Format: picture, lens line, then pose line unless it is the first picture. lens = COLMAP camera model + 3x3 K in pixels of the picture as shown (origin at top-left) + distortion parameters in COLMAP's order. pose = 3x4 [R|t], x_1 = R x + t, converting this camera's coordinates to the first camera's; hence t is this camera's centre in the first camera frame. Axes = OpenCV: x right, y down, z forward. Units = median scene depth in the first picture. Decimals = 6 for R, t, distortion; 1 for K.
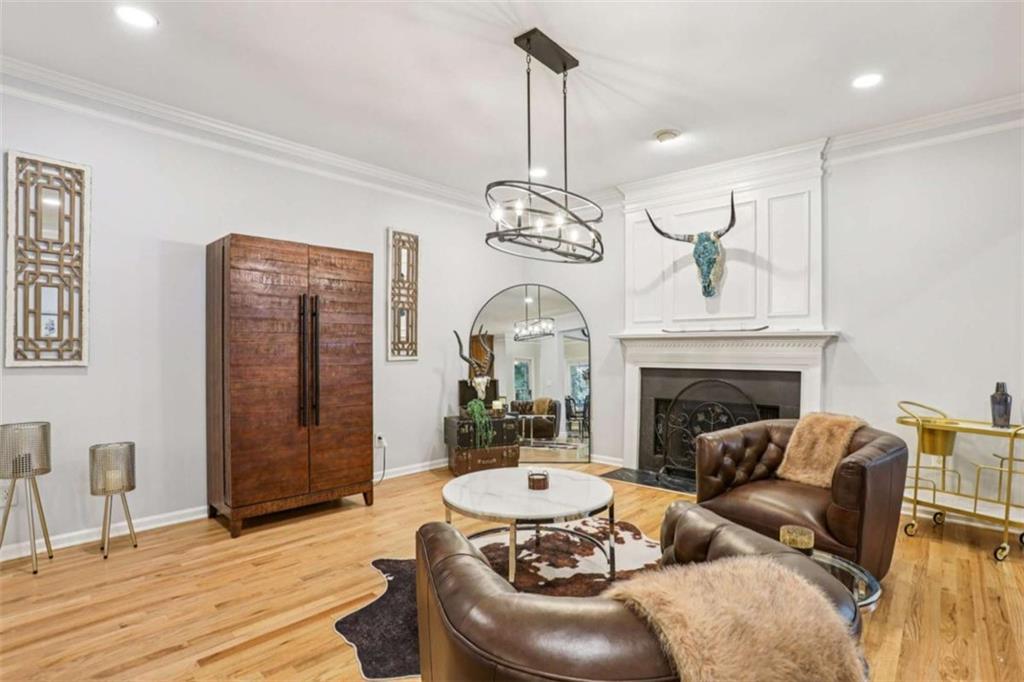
lens RADIAL K [[487.2, 0, 495.5], [0, 487.2, 355.1], [0, 0, 1]] dist [-0.032275, 0.004685]
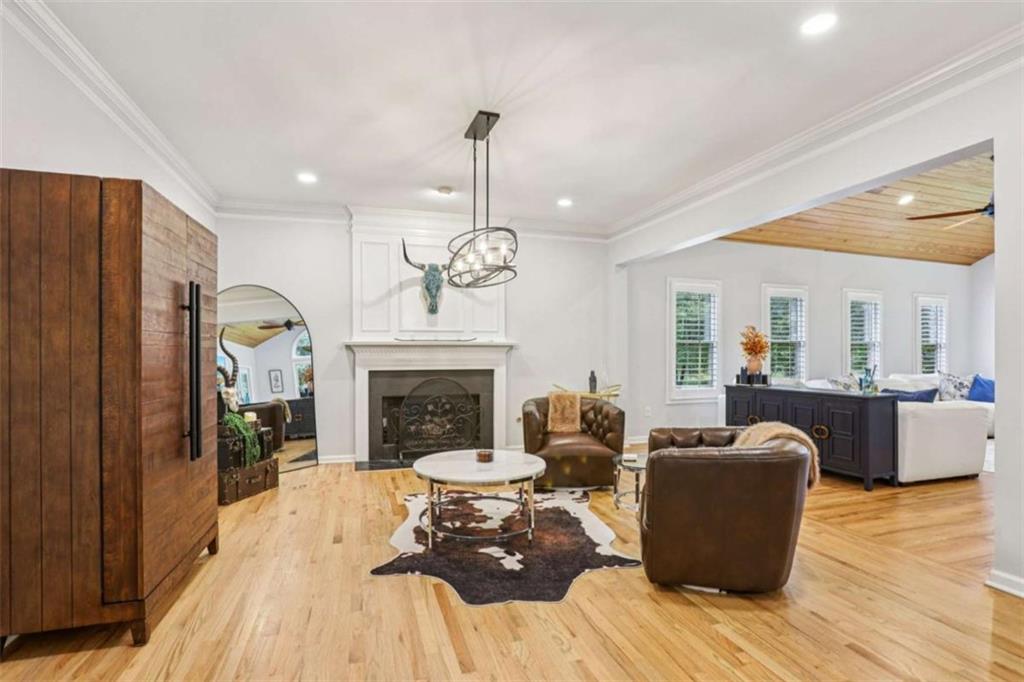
lens RADIAL K [[487.2, 0, 494.2], [0, 487.2, 353.0], [0, 0, 1]] dist [-0.032275, 0.004685]
pose [[0.531228, 0.003662, 0.847221, -0.622924], [0.011230, 0.999872, -0.011364, 0.000741], [-0.847154, 0.015551, 0.531119, 0.182052]]
